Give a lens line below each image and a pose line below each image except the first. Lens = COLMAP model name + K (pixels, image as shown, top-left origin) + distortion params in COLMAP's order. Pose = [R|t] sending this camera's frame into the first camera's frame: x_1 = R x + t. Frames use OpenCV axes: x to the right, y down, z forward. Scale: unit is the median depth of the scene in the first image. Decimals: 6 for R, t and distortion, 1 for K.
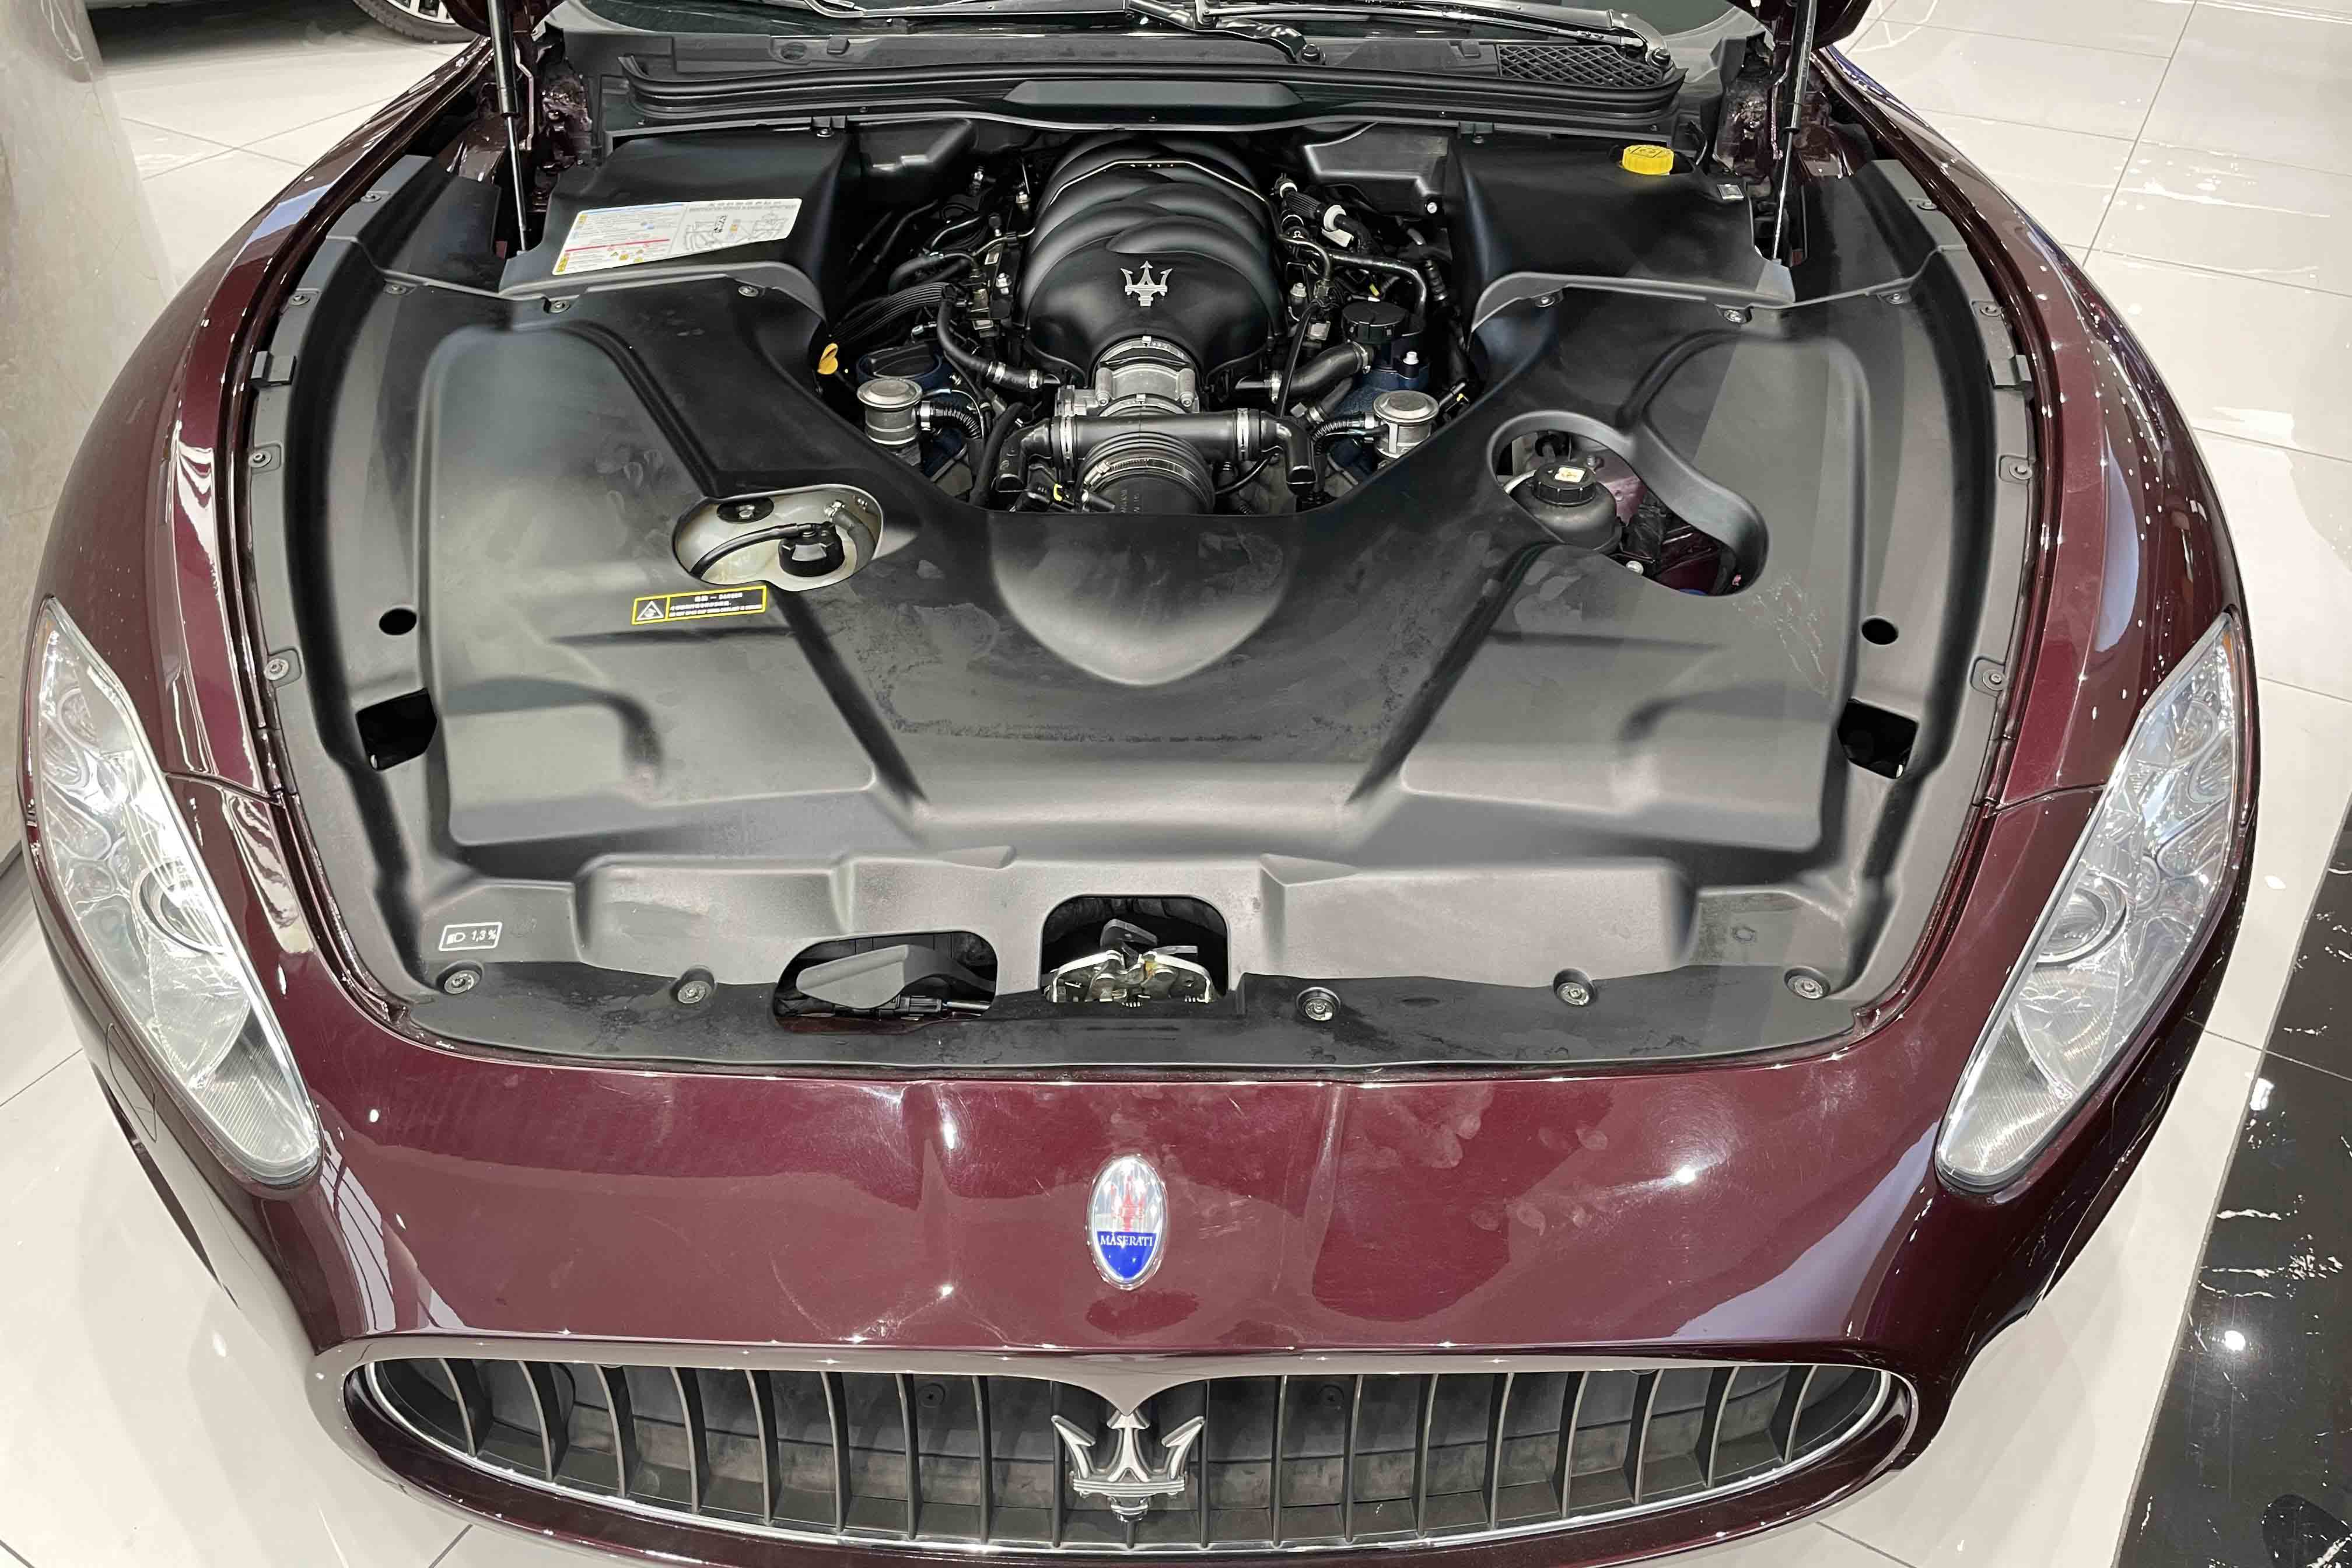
lens RADIAL K [[1750.7, 0, 1179.1], [0, 1750.7, 788.9], [0, 0, 1]] dist [0.003329, -0.019059]
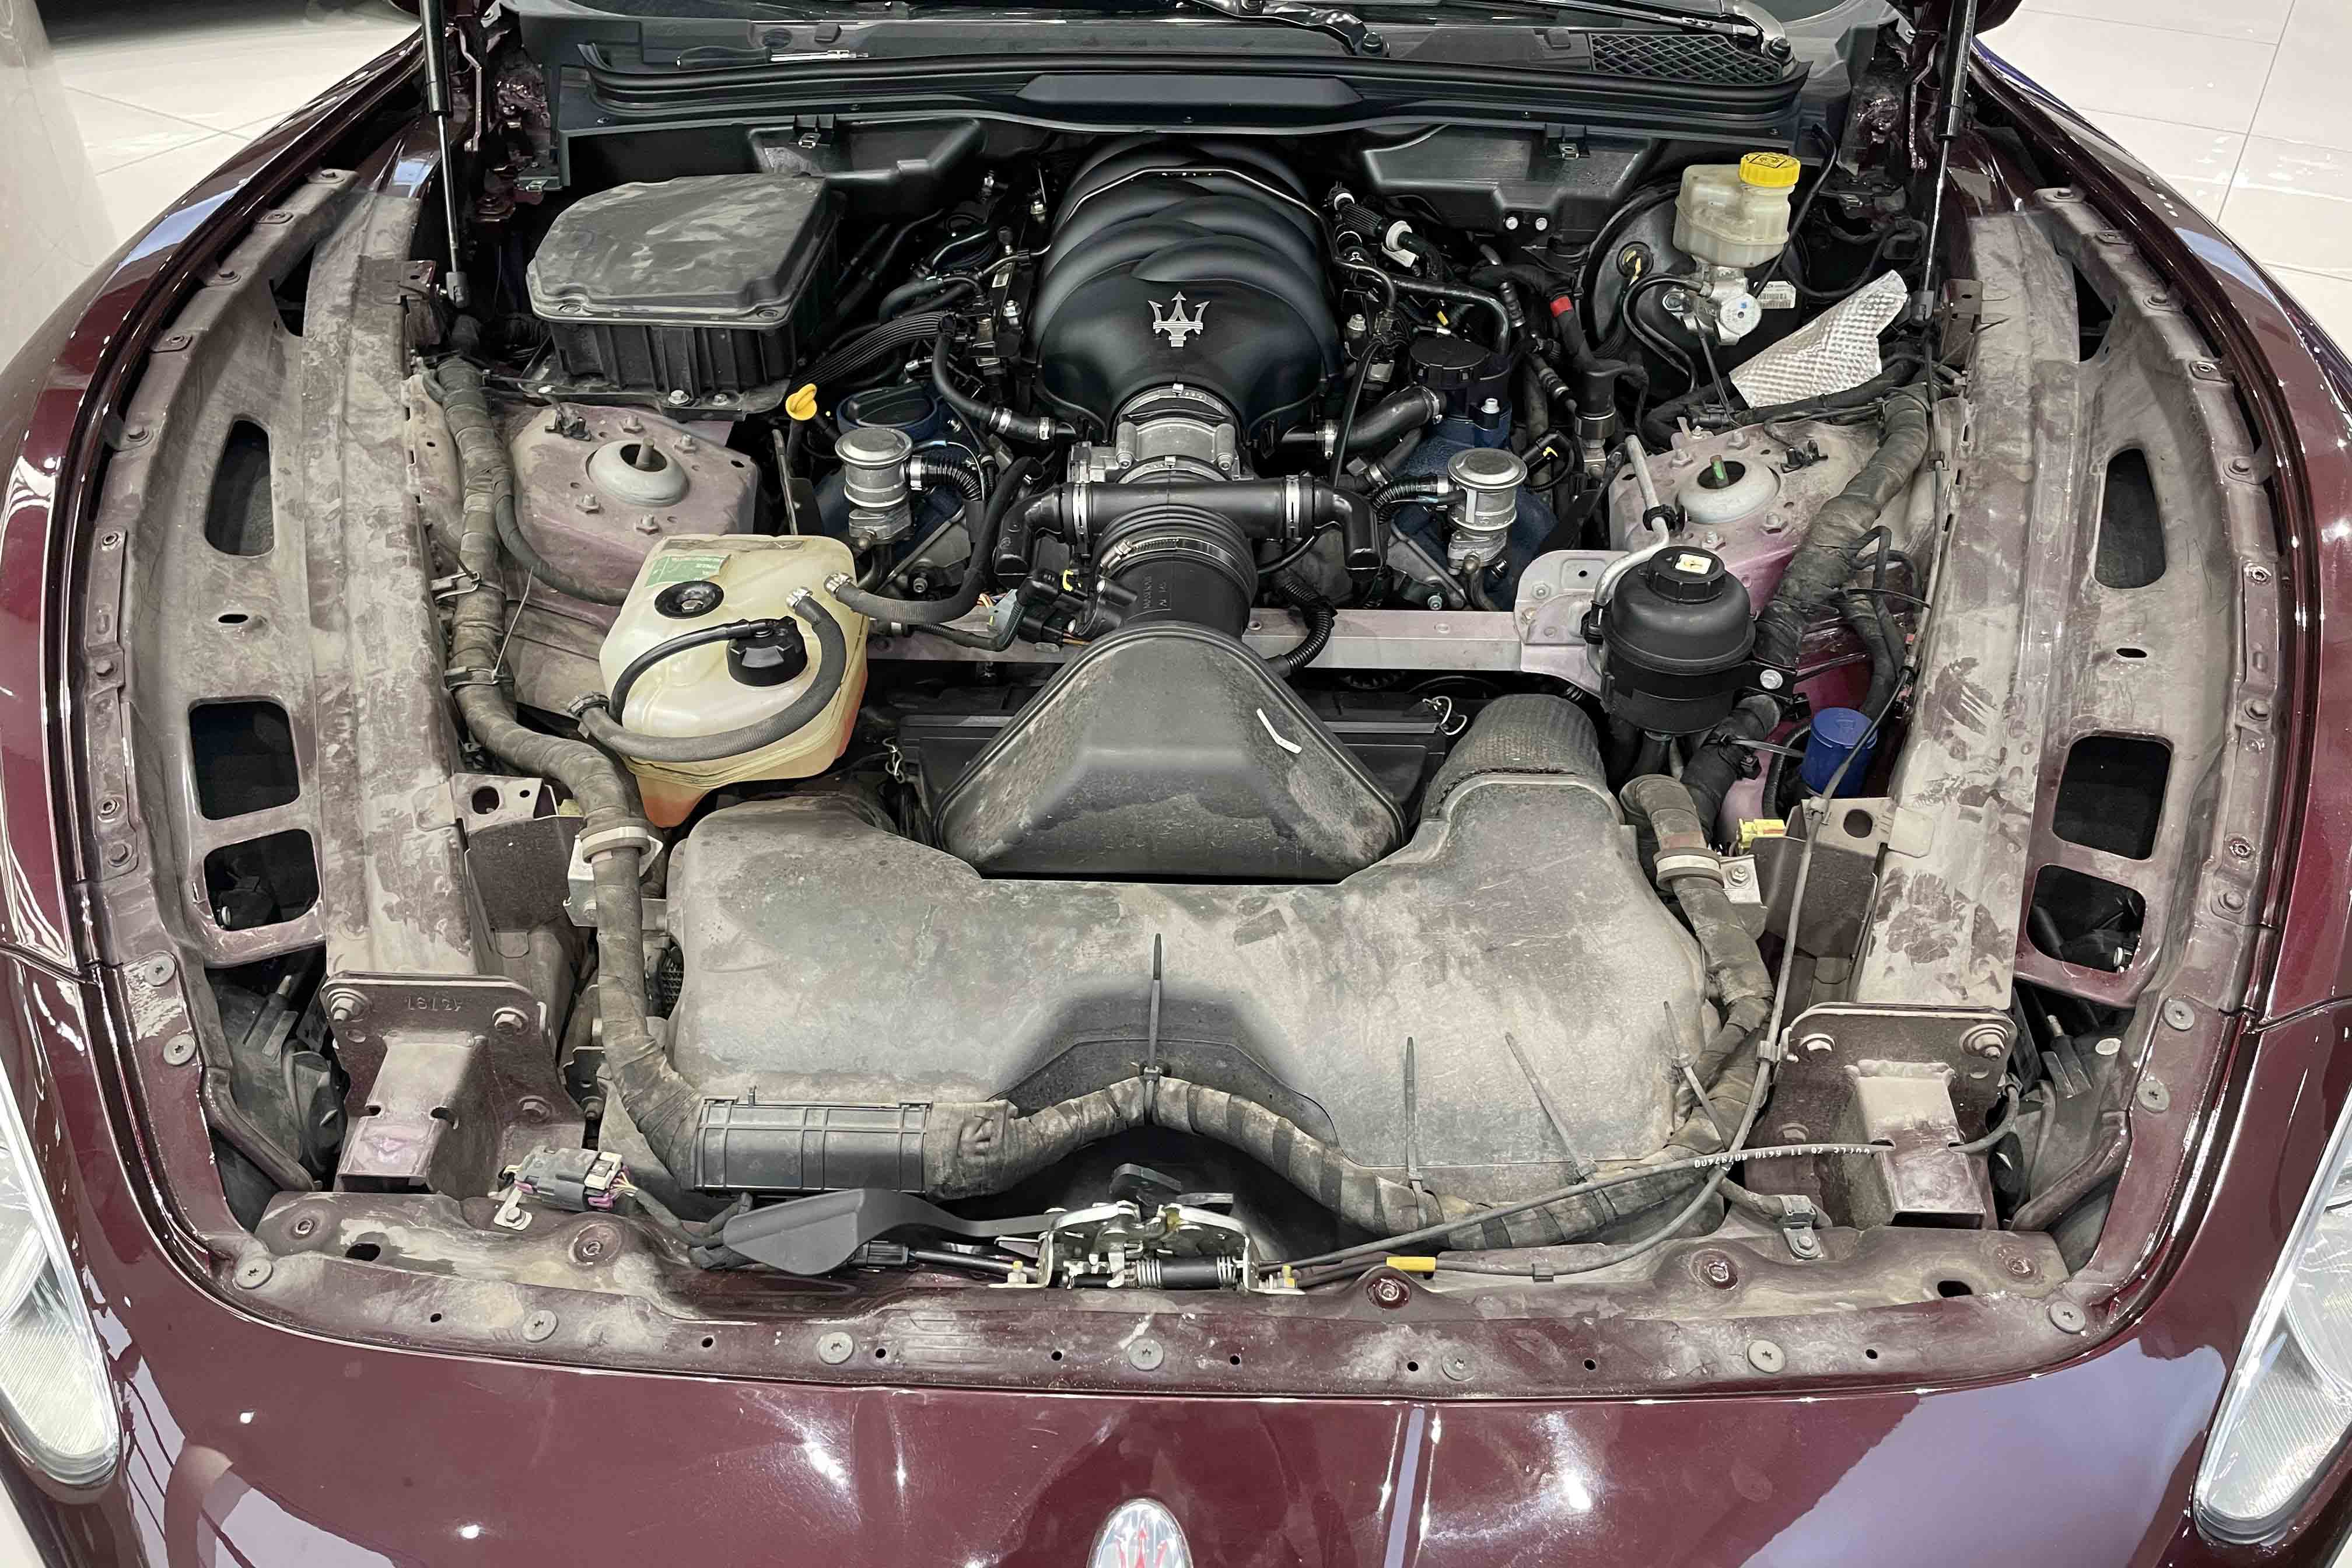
lens RADIAL K [[1750.7, 0, 1168.8], [0, 1750.7, 778.0], [0, 0, 1]] dist [0.003329, -0.019059]
pose [[0.999698, 0.011634, -0.021662, -0.002406], [-0.011522, 0.999920, 0.005270, -0.067228], [0.021722, -0.005019, 0.999751, 0.146171]]
